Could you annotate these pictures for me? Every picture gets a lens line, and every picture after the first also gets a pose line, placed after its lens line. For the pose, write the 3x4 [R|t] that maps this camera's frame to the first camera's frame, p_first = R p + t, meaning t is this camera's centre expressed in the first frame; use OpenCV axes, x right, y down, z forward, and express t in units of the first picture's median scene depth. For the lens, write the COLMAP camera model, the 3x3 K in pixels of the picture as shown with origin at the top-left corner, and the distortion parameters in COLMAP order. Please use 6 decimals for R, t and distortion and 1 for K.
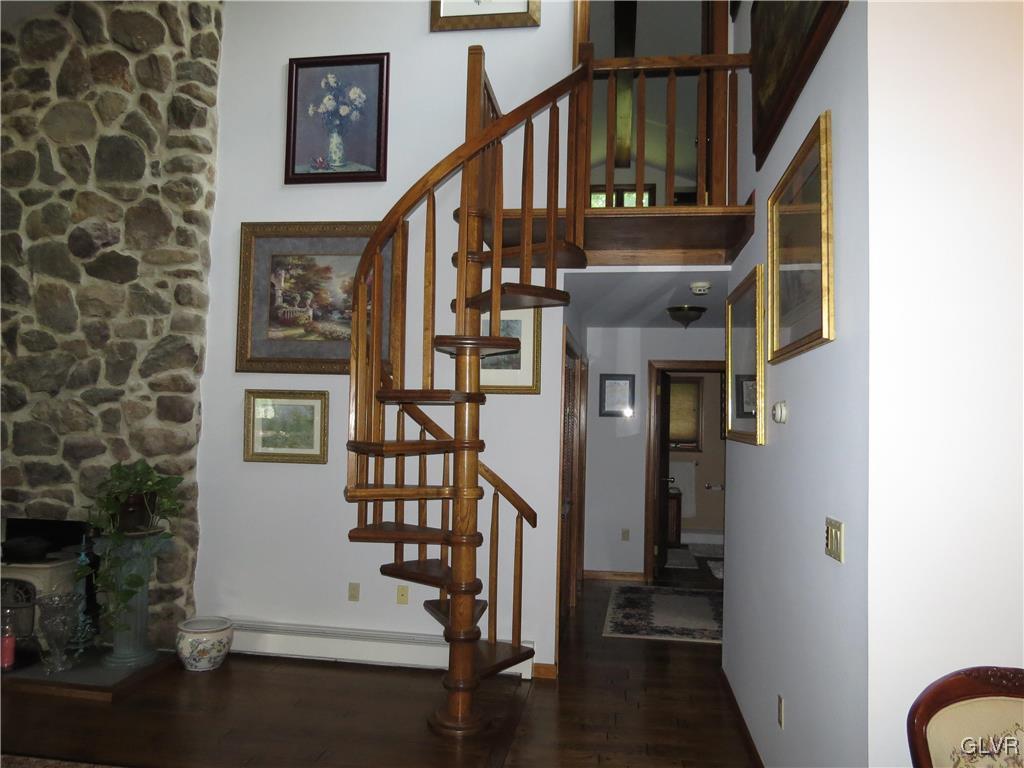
lens RADIAL K [[740.7, 0, 509.0], [0, 740.7, 385.4], [0, 0, 1]] dist [-0.008622, 0.014220]
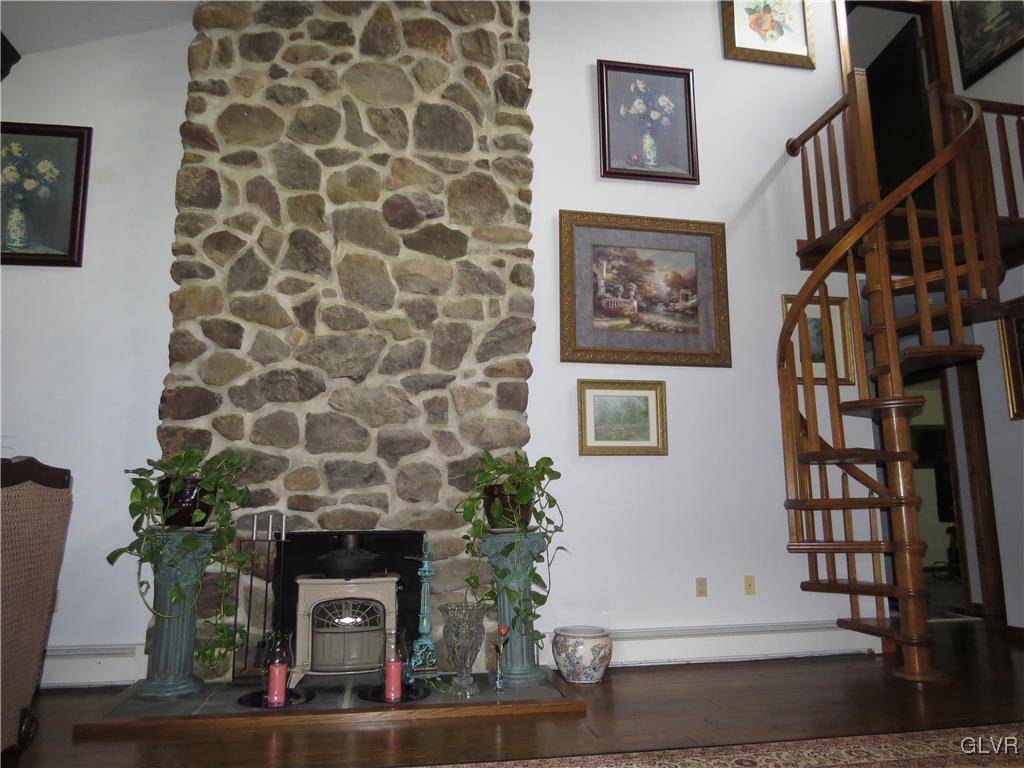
lens RADIAL K [[740.7, 0, 511.7], [0, 740.7, 385.7], [0, 0, 1]] dist [-0.008622, 0.014220]
pose [[0.939235, 0.024927, 0.342367, -0.754721], [0.017857, 0.992462, -0.121247, 0.126228], [-0.342809, 0.119993, 0.931710, 0.148388]]
